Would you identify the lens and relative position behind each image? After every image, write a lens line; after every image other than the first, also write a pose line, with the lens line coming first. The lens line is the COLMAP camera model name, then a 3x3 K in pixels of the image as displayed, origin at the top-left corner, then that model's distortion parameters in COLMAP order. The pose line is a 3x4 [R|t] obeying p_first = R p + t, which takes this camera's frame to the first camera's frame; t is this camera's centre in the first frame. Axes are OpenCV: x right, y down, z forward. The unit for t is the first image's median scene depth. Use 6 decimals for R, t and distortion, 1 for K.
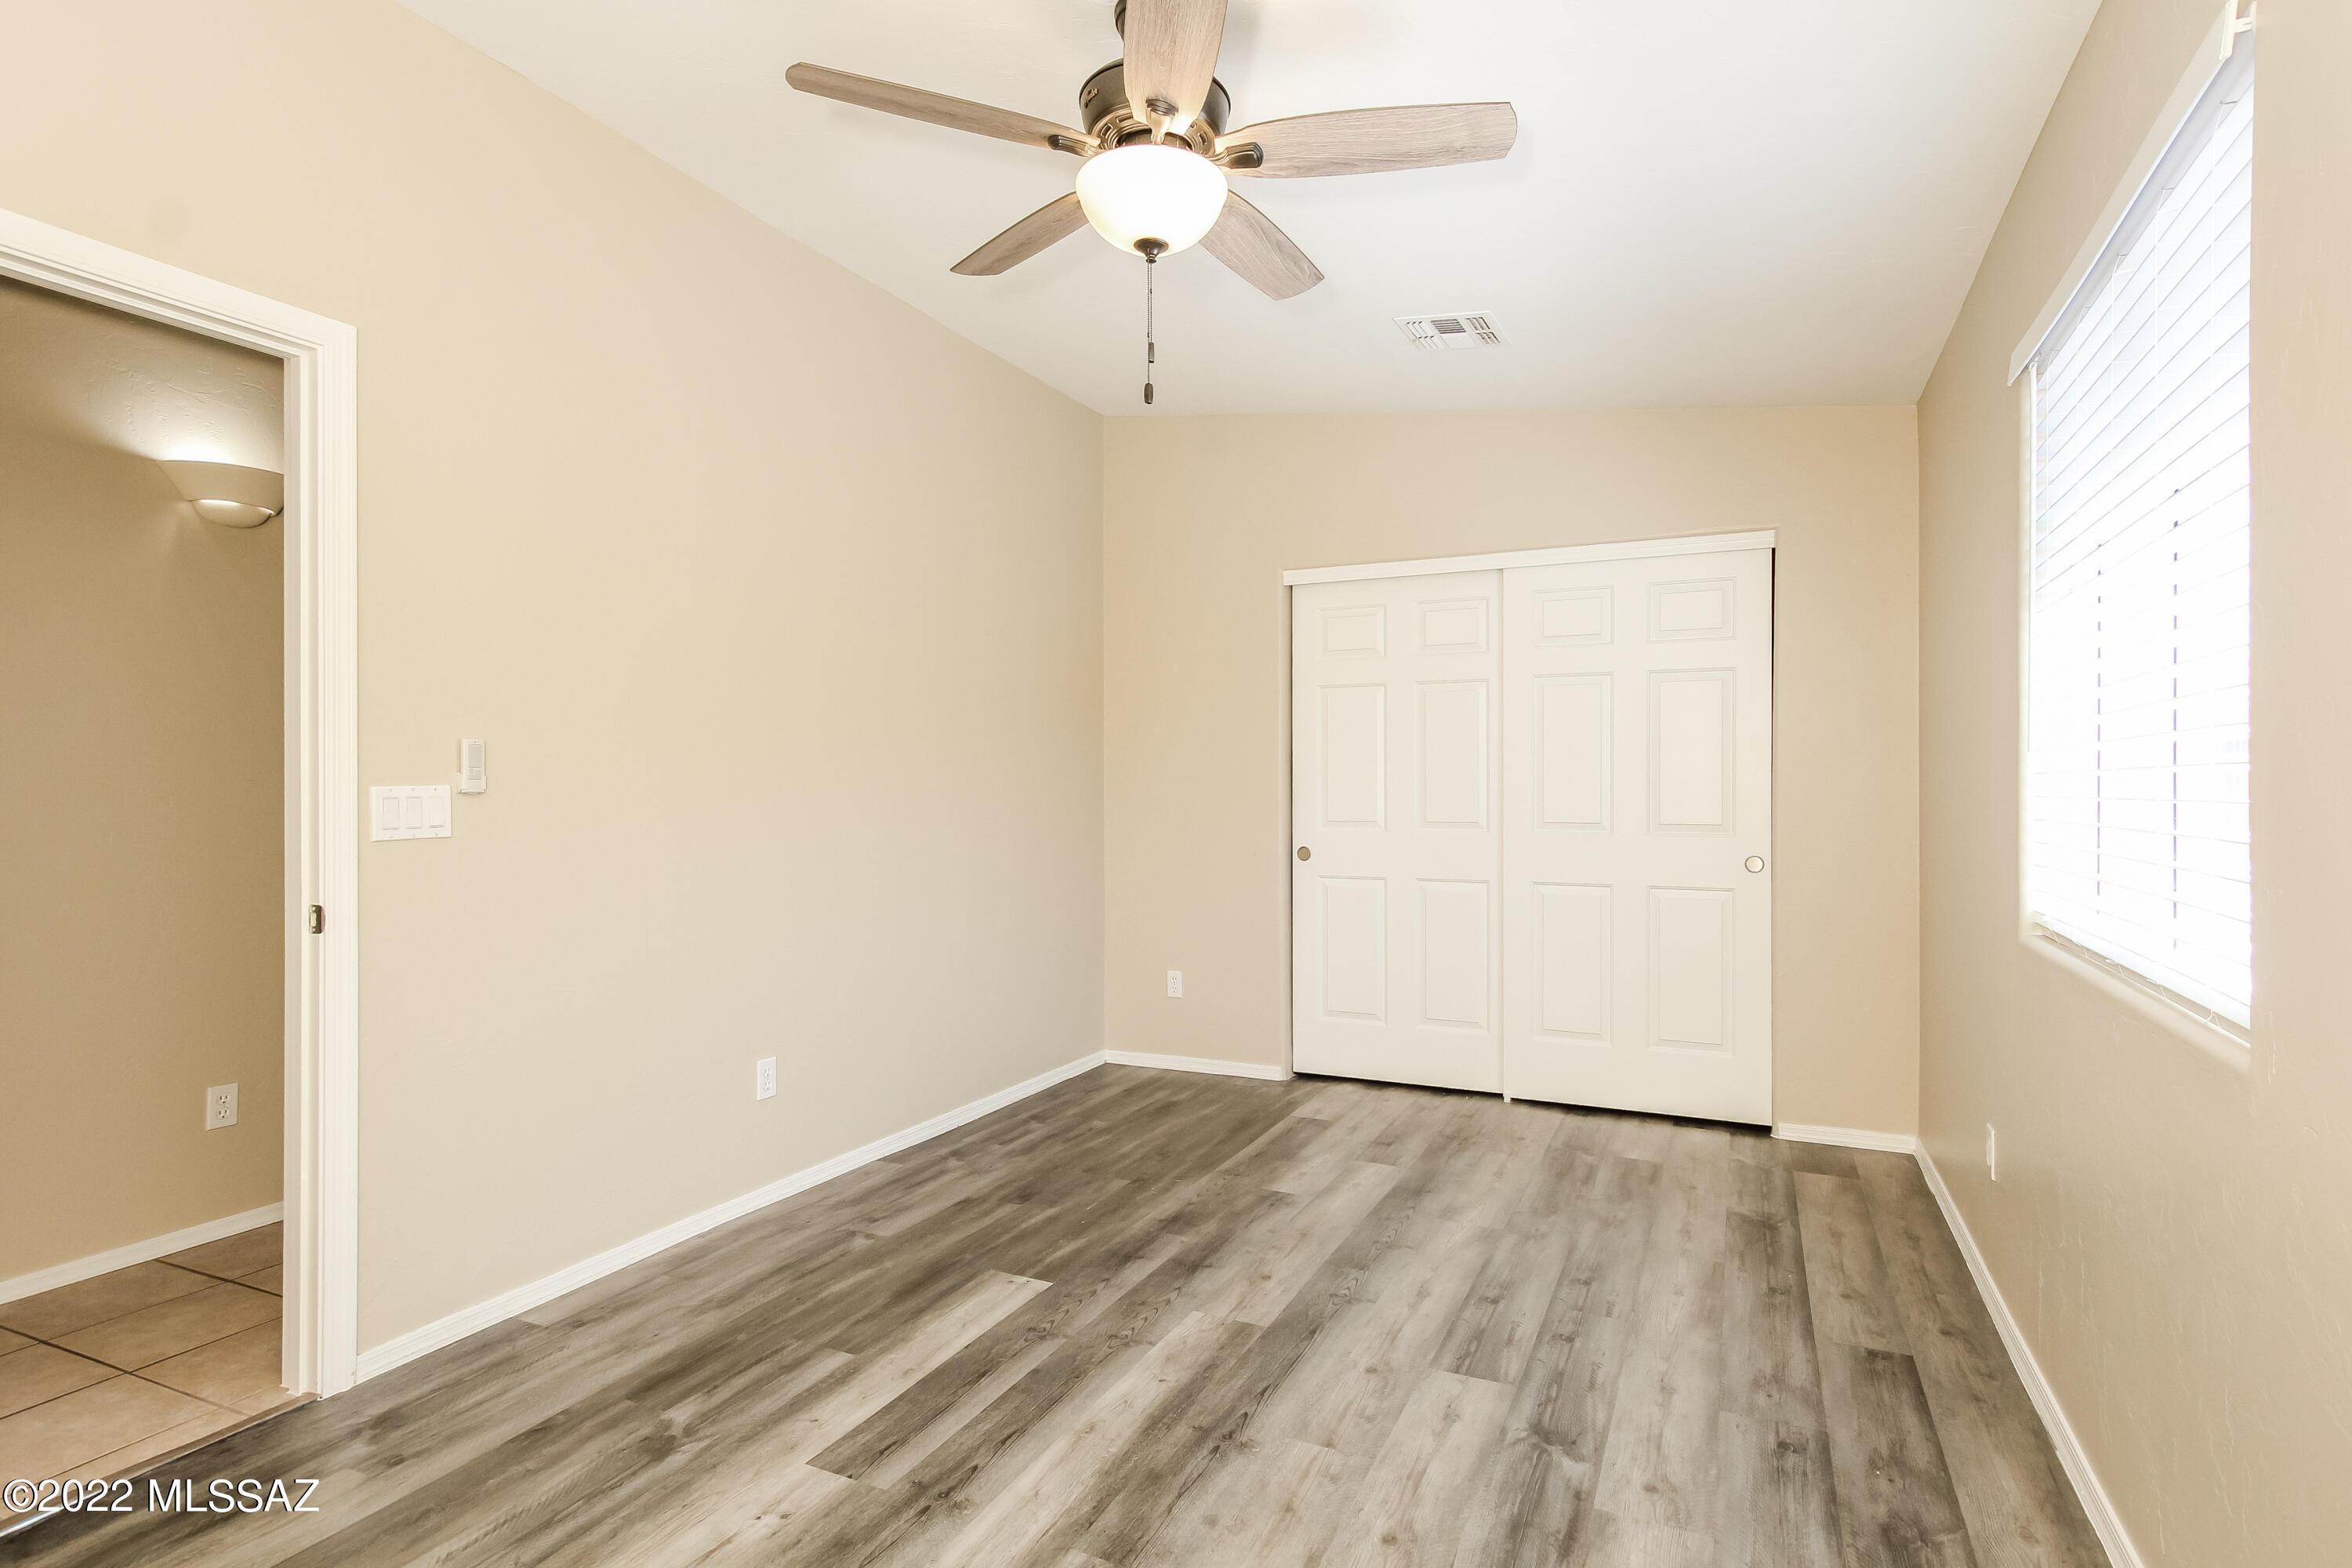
lens RADIAL K [[1191.9, 0, 1175.2], [0, 1191.9, 784.1], [0, 0, 1]] dist [-0.013864, 0.000190]
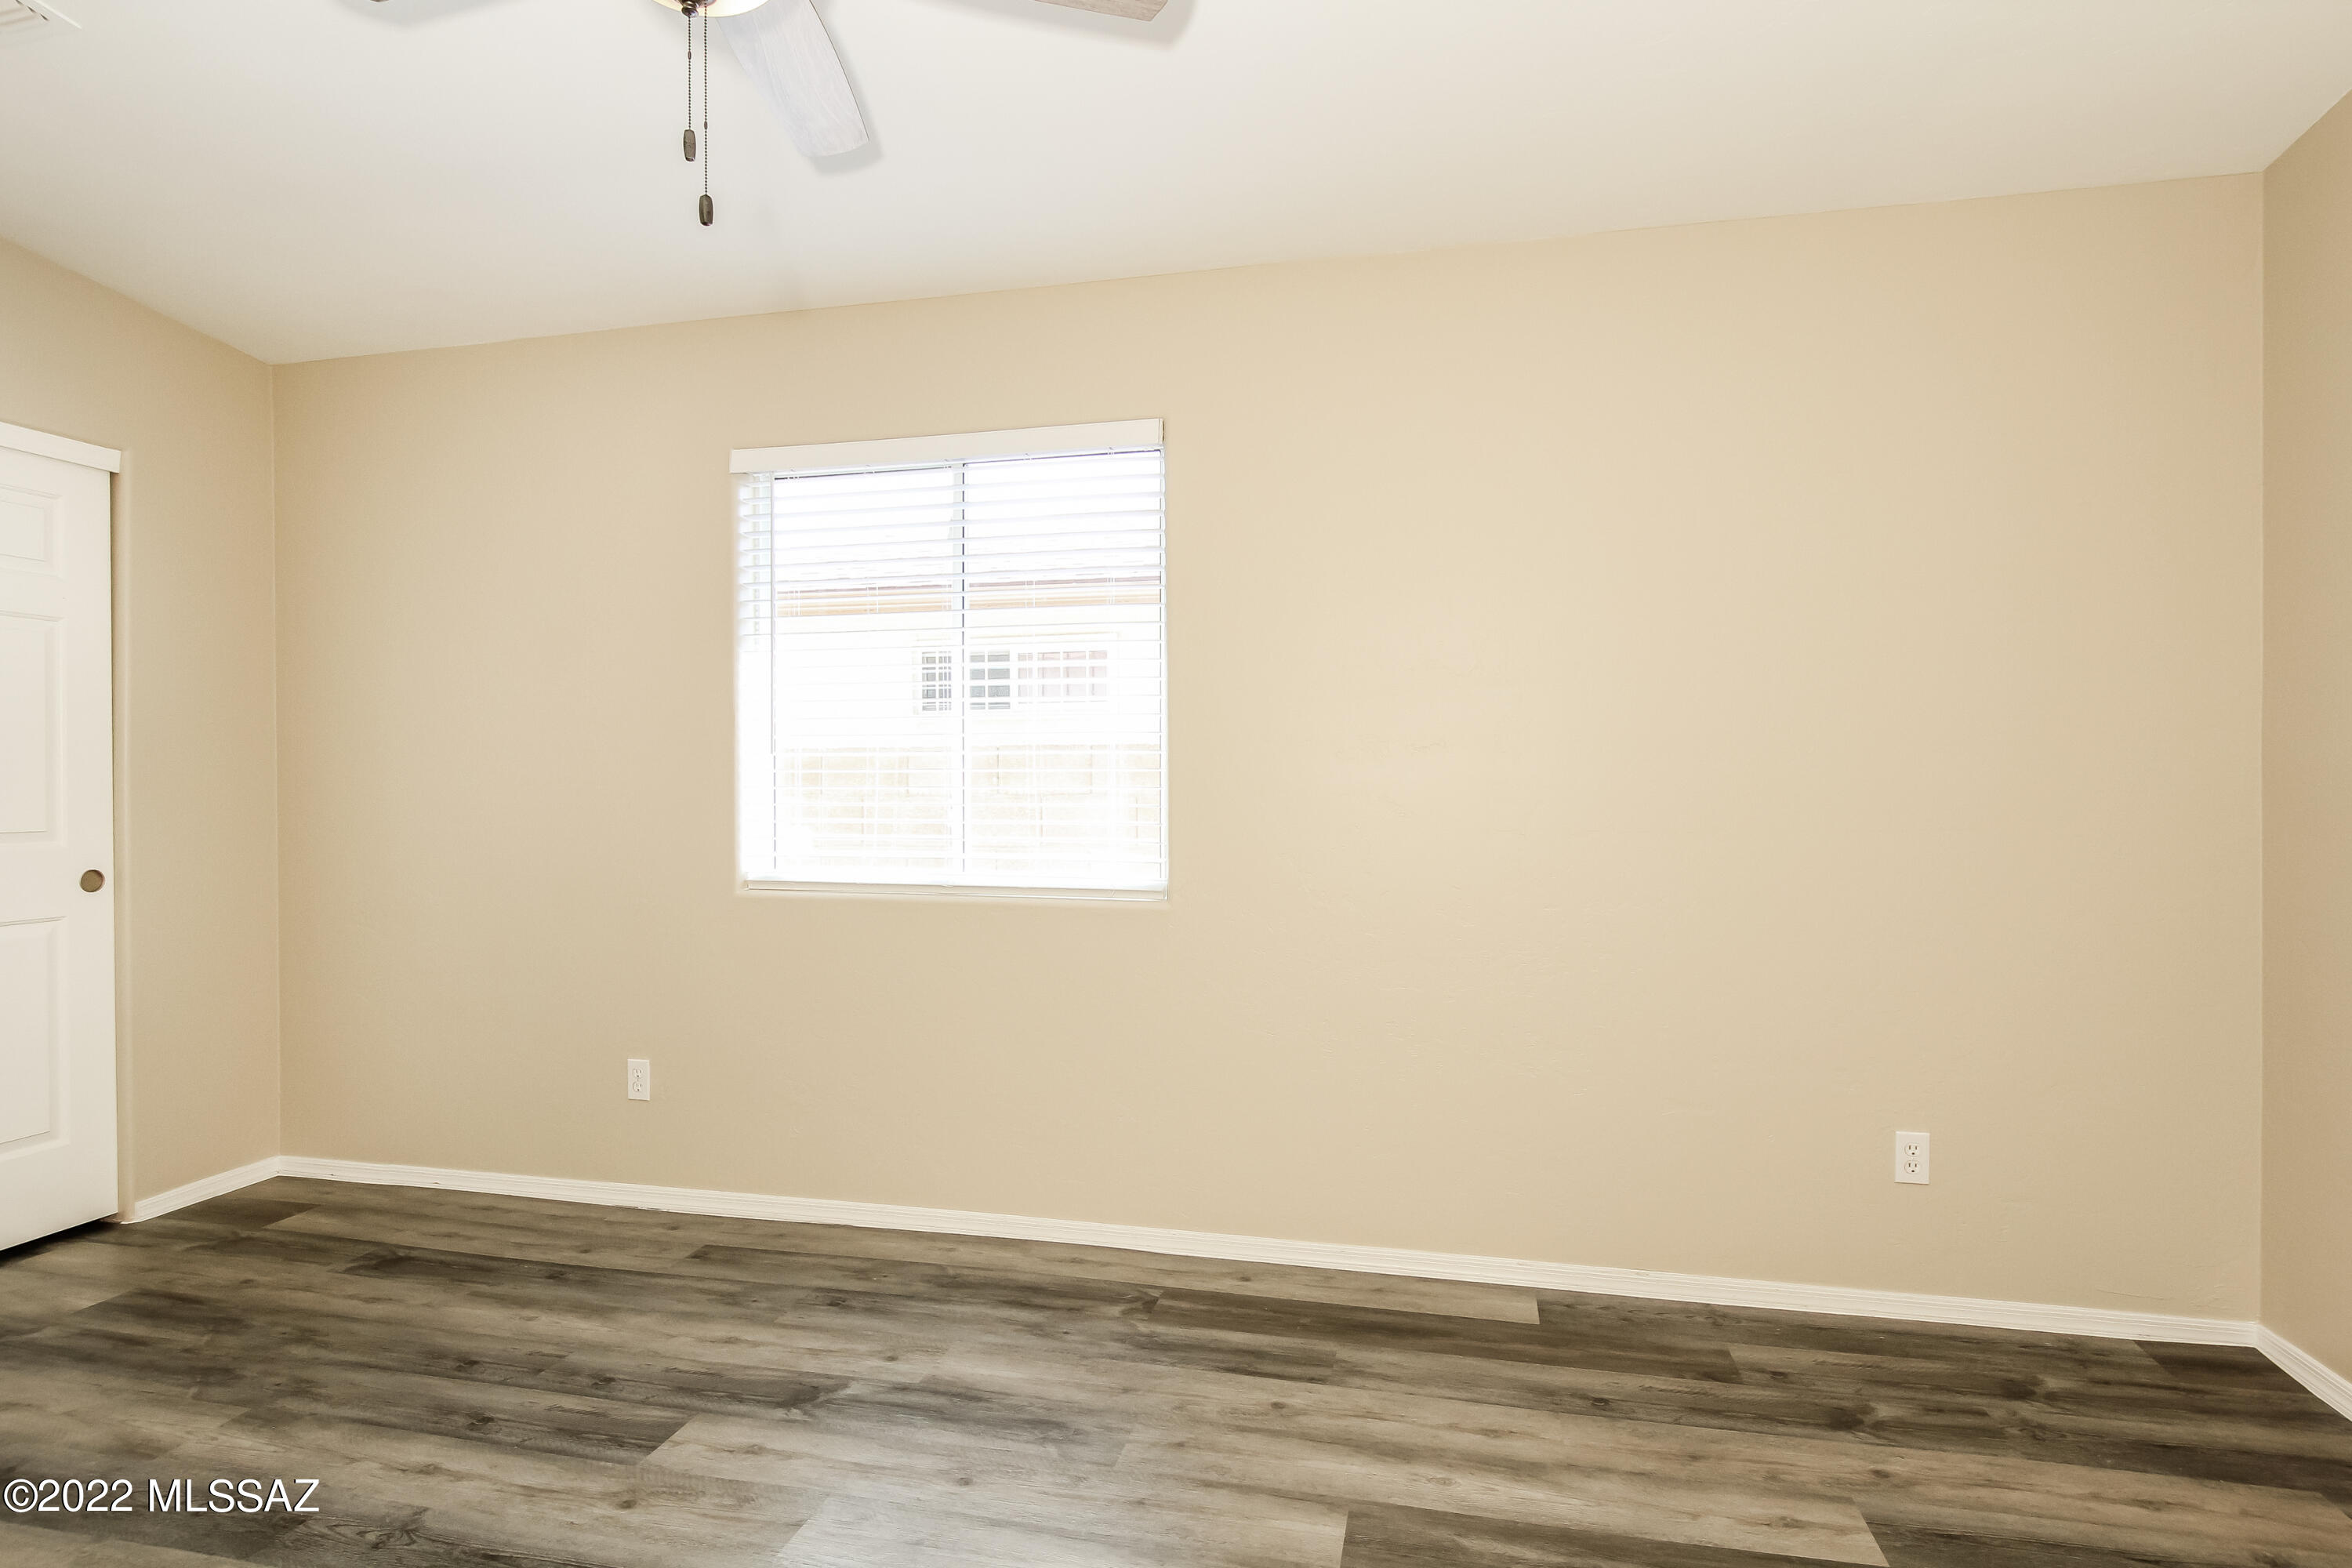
lens RADIAL K [[1191.9, 0, 1172.2], [0, 1191.9, 779.4], [0, 0, 1]] dist [-0.013864, 0.000190]
pose [[-0.221451, -0.003189, 0.975166, -0.621998], [0.001770, 0.999992, 0.003672, -0.006248], [-0.975170, 0.002539, -0.221443, 0.713778]]
